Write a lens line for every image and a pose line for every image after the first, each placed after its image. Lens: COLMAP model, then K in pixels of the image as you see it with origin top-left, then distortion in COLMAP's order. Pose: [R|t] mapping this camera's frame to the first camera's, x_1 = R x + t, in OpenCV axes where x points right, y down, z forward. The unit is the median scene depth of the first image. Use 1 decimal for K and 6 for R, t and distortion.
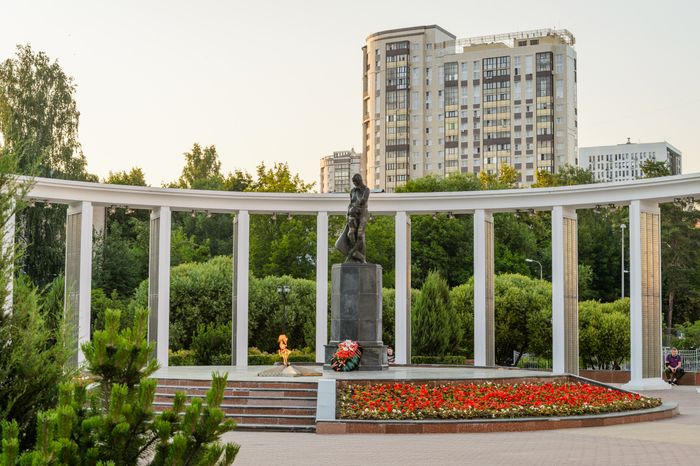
lens RADIAL K [[1141.0, 0, 350.4], [0, 1141.0, 226.6], [0, 0, 1]] dist [-0.083111, 0.000000]
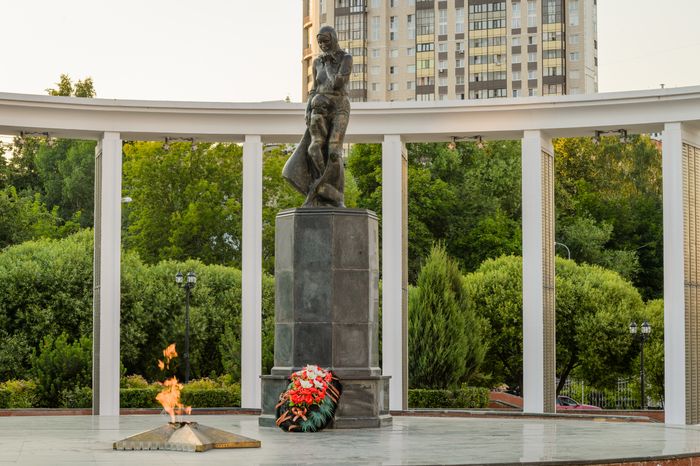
lens RADIAL K [[1548.8, 0, 350.7], [0, 1548.8, 235.5], [0, 0, 1]] dist [-0.172376, 0.000000]
pose [[0.999081, -0.001492, 0.042837, -0.005389], [0.000665, 0.999813, 0.019336, 0.013115], [-0.042858, -0.019290, 0.998895, 0.142288]]
